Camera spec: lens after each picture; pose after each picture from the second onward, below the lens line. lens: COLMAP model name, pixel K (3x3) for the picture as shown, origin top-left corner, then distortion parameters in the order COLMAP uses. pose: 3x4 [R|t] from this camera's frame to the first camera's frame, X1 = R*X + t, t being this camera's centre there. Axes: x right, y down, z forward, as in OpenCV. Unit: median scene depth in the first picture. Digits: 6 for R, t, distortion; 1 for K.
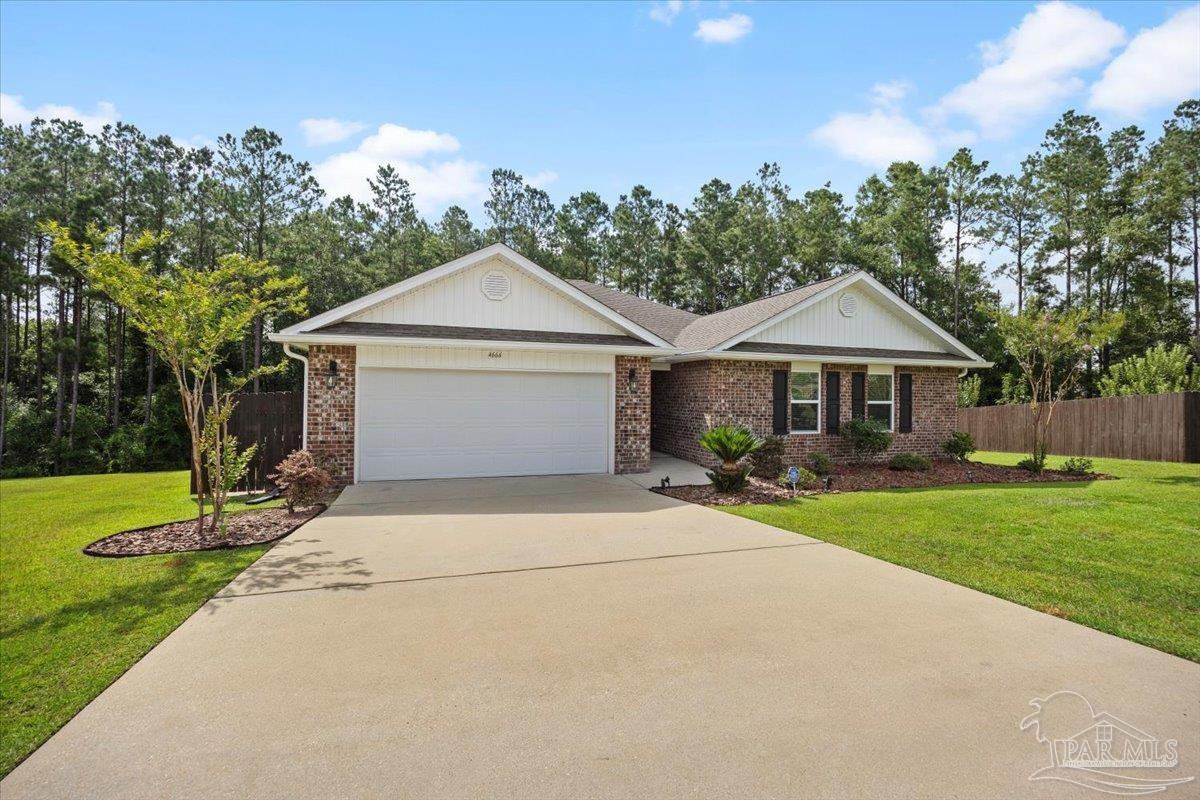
lens RADIAL K [[535.4, 0, 604.2], [0, 535.4, 382.7], [0, 0, 1]] dist [-0.013229, -0.000819]
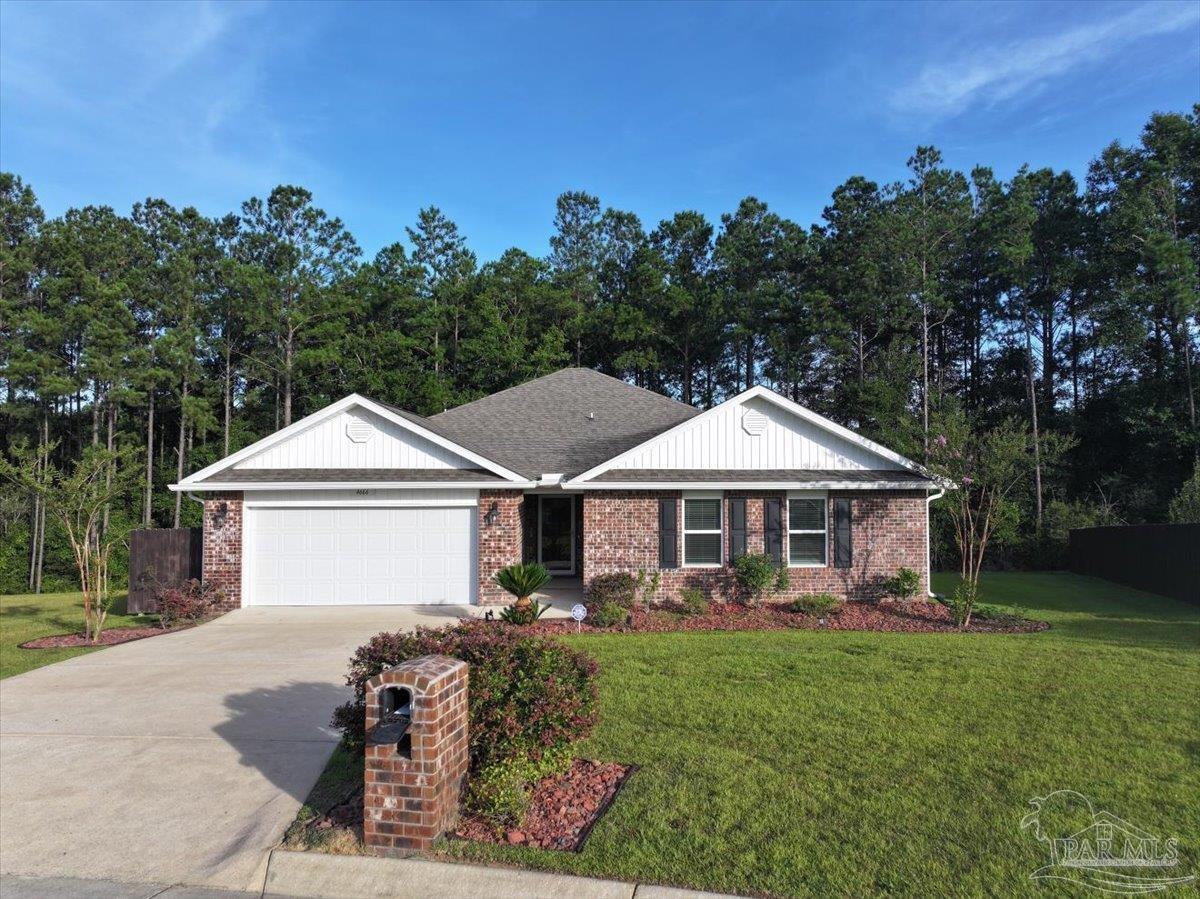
lens RADIAL K [[836.9, 0, 601.6], [0, 836.9, 449.0], [0, 0, 1]] dist [0.006681, 0.005514]
pose [[0.955814, -0.022838, -0.293085, 0.642835], [0.021354, 0.999738, -0.008262, -0.097401], [0.293197, 0.001639, 0.956051, -0.404987]]
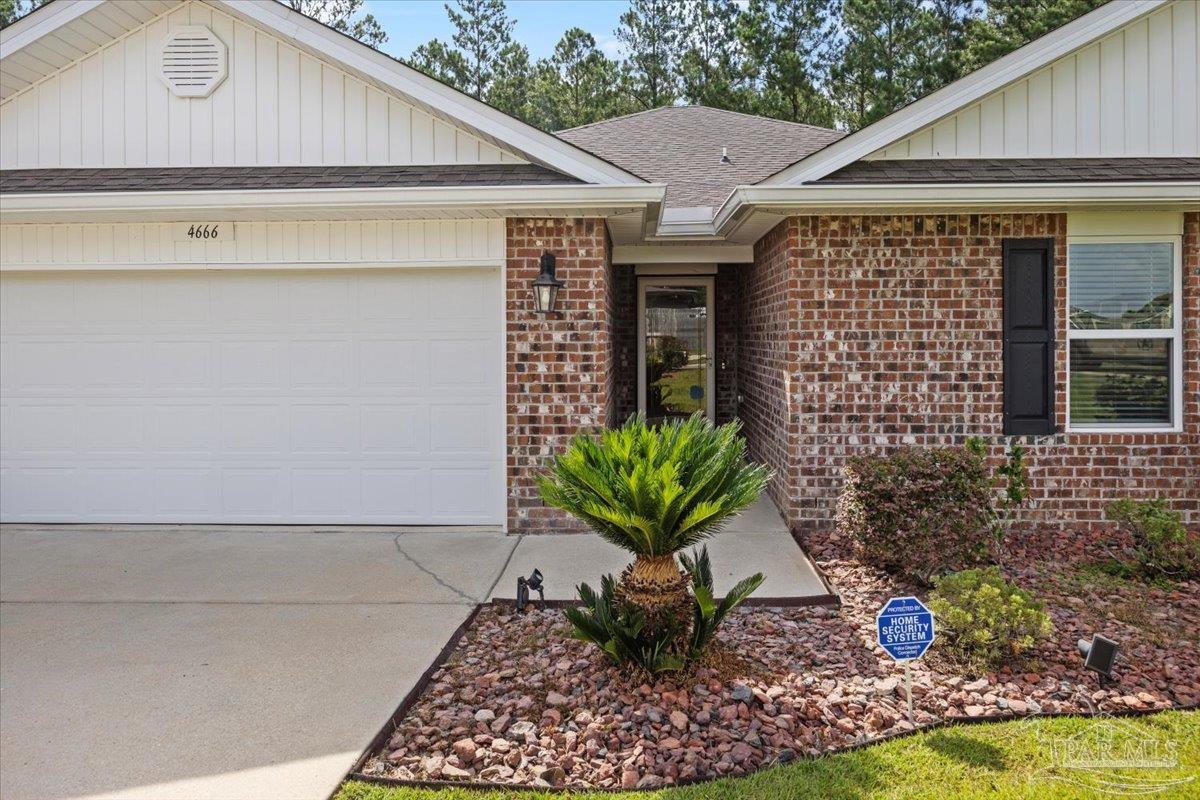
lens RADIAL K [[810.8, 0, 609.7], [0, 810.8, 336.0], [0, 0, 1]] dist [-0.003336, 0.001216]
pose [[0.936738, -0.017100, -0.349614, 0.262052], [0.024940, 0.999528, 0.017937, 0.020845], [0.349142, -0.025522, 0.936722, 0.442015]]
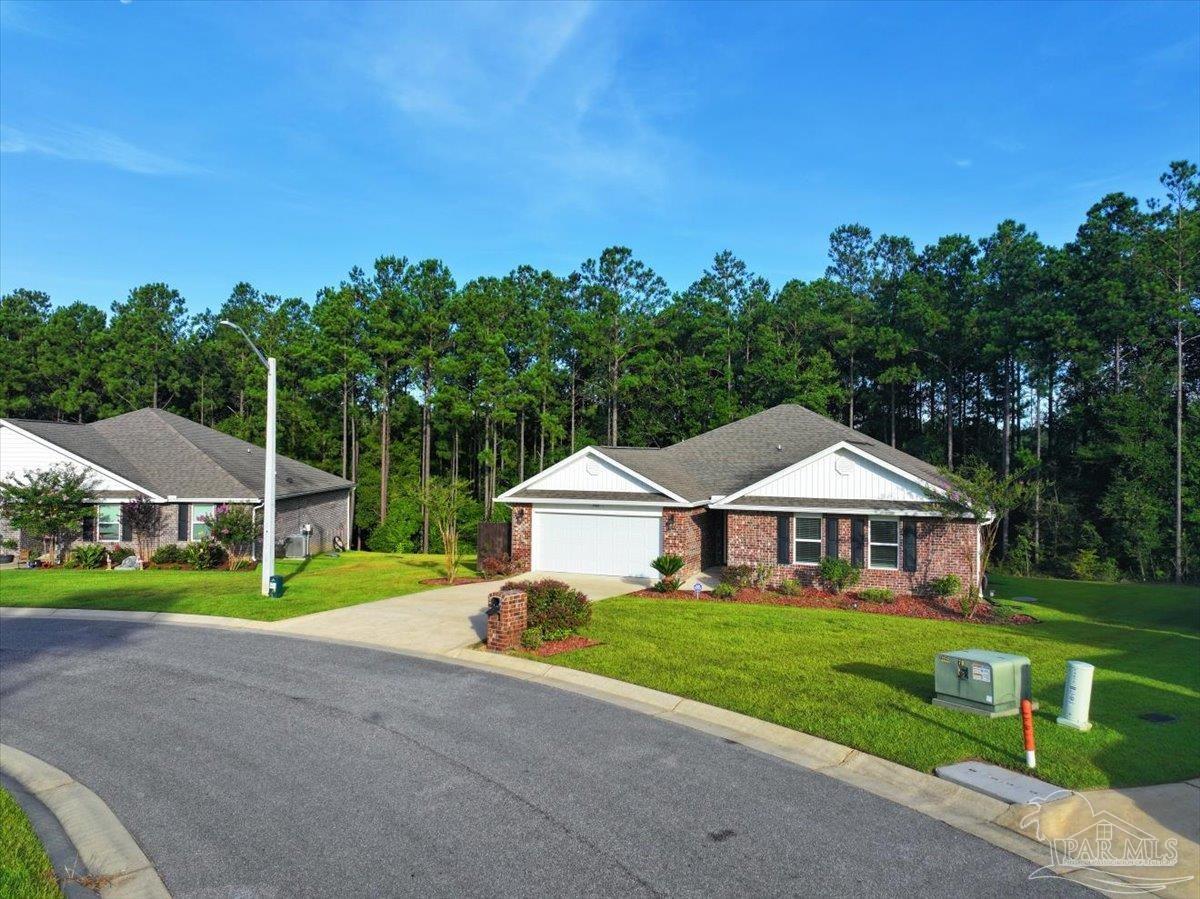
lens RADIAL K [[836.9, 0, 604.2], [0, 836.9, 450.6], [0, 0, 1]] dist [0.006681, 0.005514]
pose [[0.743914, -0.010014, -0.668201, 1.404110], [0.020336, 0.999764, 0.007657, -0.213667], [0.667966, -0.019284, 0.743942, -0.868388]]
